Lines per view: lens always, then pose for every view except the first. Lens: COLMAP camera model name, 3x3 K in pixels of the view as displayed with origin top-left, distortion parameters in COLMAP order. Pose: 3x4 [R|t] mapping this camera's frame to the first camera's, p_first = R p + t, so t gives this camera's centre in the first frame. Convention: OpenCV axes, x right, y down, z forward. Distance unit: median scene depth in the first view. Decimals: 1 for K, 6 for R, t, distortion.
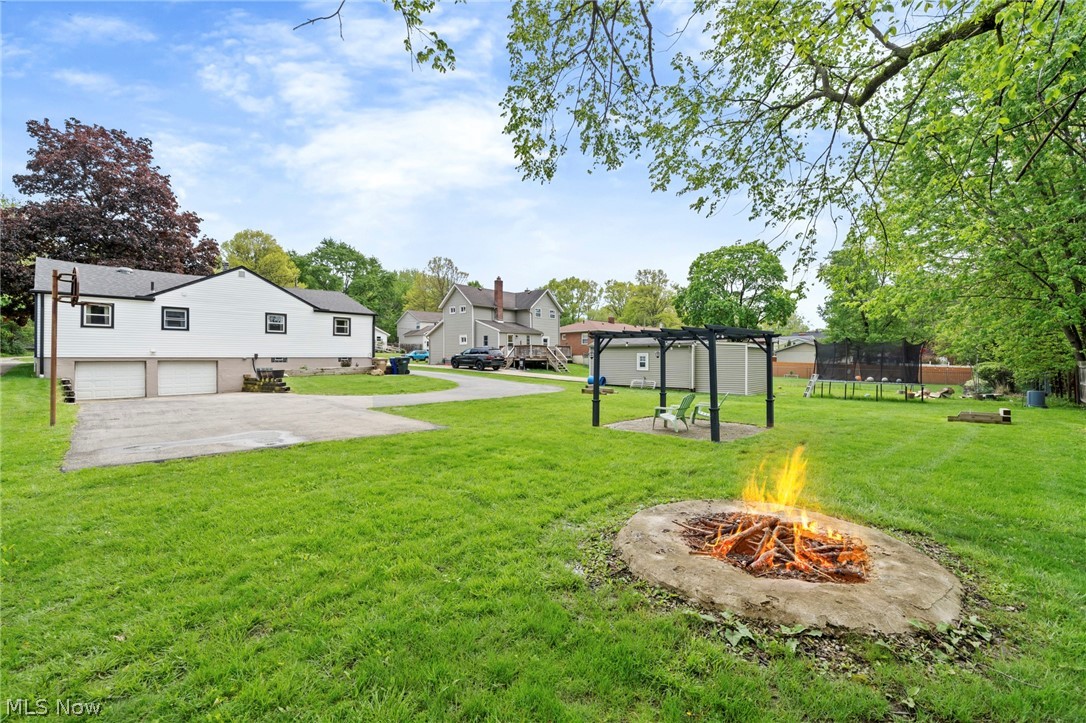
lens RADIAL K [[461.3, 0, 545.8], [0, 461.3, 357.5], [0, 0, 1]] dist [-0.001976, -0.000227]
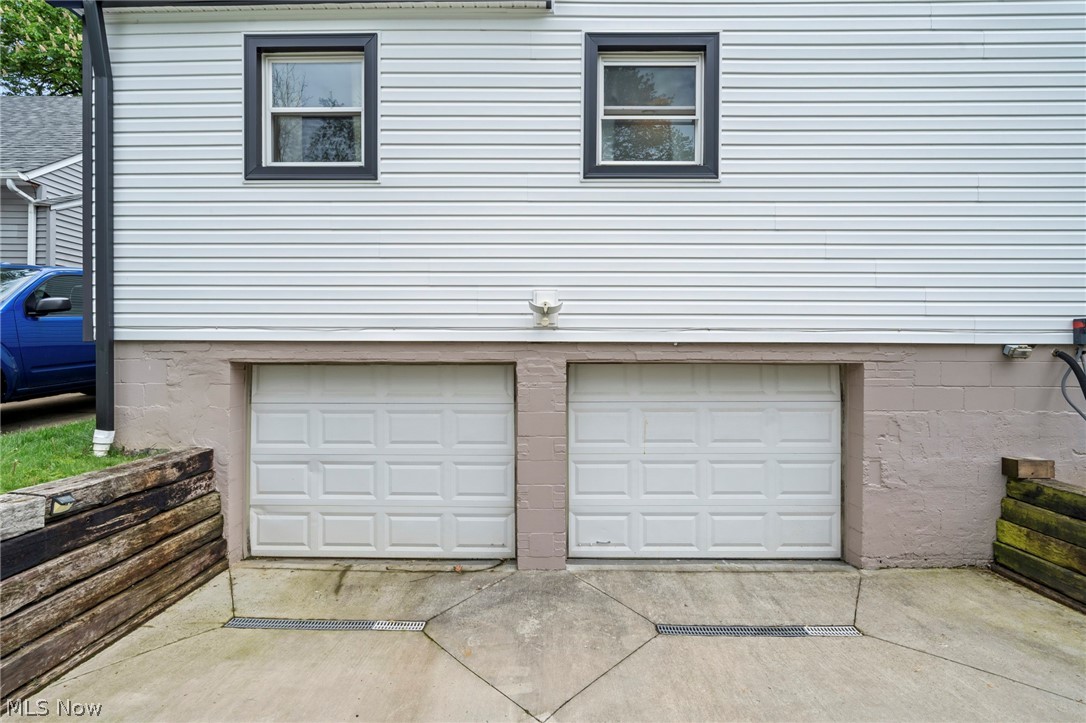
lens RADIAL K [[499.1, 0, 542.0], [0, 499.1, 358.1], [0, 0, 1]] dist [-0.003947, -0.000243]
pose [[0.683366, 0.010672, -0.729998, -0.560043], [-0.002307, 0.999920, 0.012459, 0.002632], [0.730073, -0.006830, 0.683335, 0.680303]]
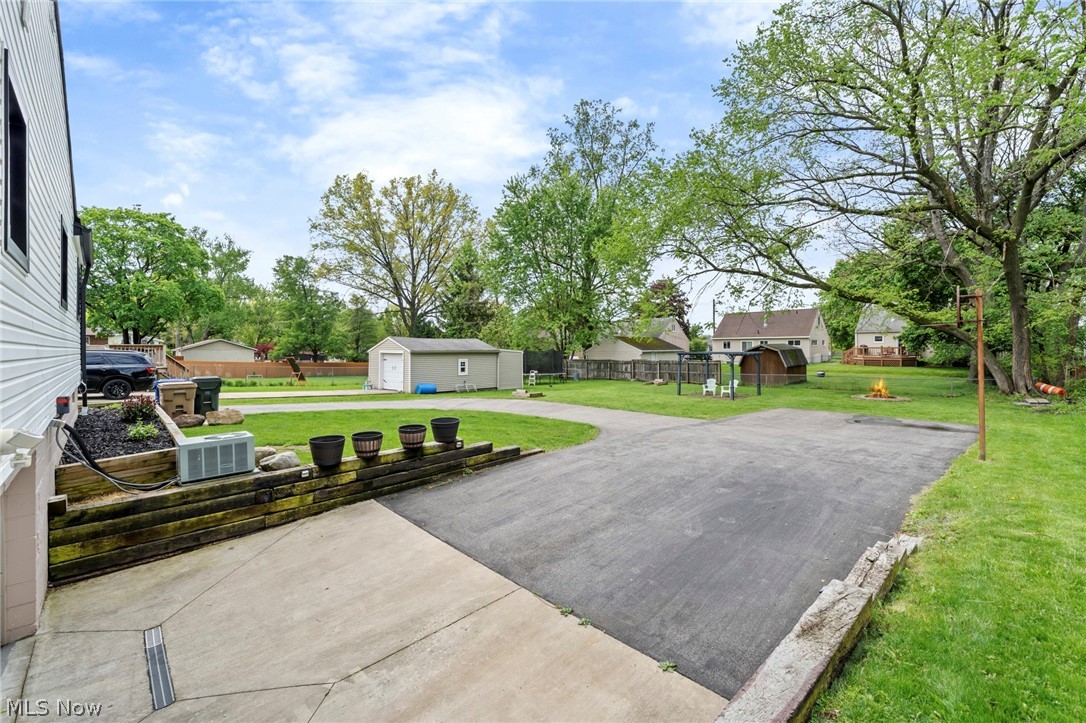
lens RADIAL K [[461.3, 0, 545.5], [0, 461.3, 356.6], [0, 0, 1]] dist [-0.001976, -0.000227]
pose [[0.044654, -0.019098, 0.998820, -0.748898], [-0.001160, 0.999816, 0.019169, -0.029013], [-0.999002, -0.002015, 0.044624, 0.672896]]
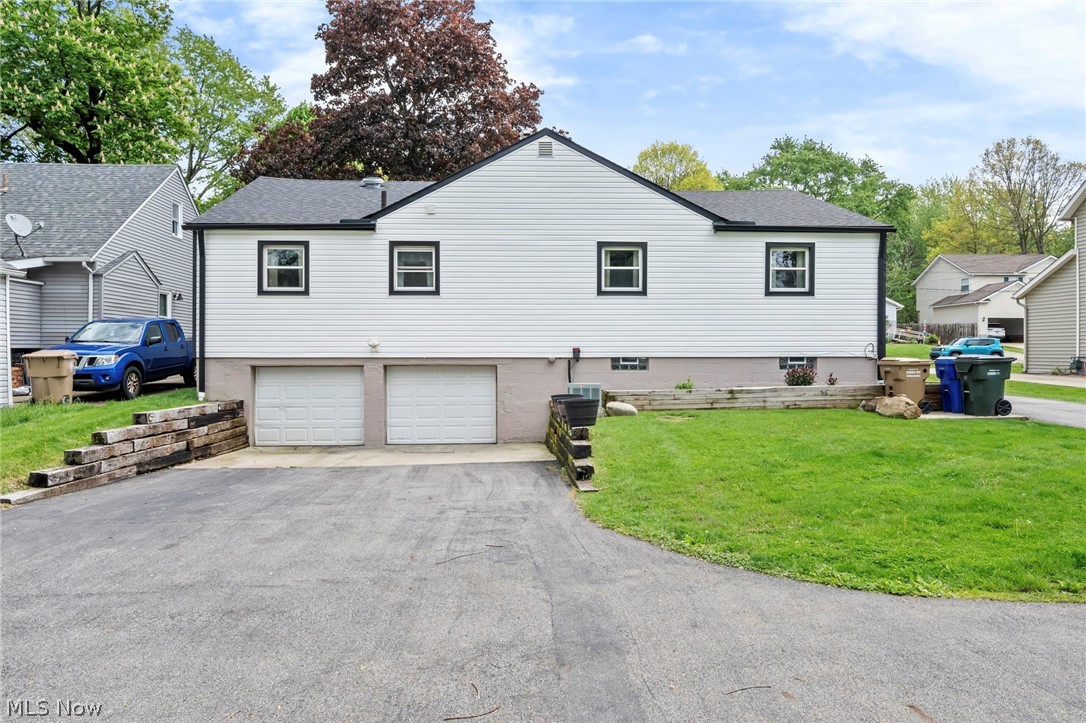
lens RADIAL K [[739.8, 0, 541.2], [0, 739.8, 357.7], [0, 0, 1]] dist [0.005504, 0.000308]
pose [[0.719927, 0.004309, -0.694036, -0.187895], [0.001204, 0.999971, 0.007457, -0.004041], [0.694048, -0.006204, 0.719902, 0.465530]]
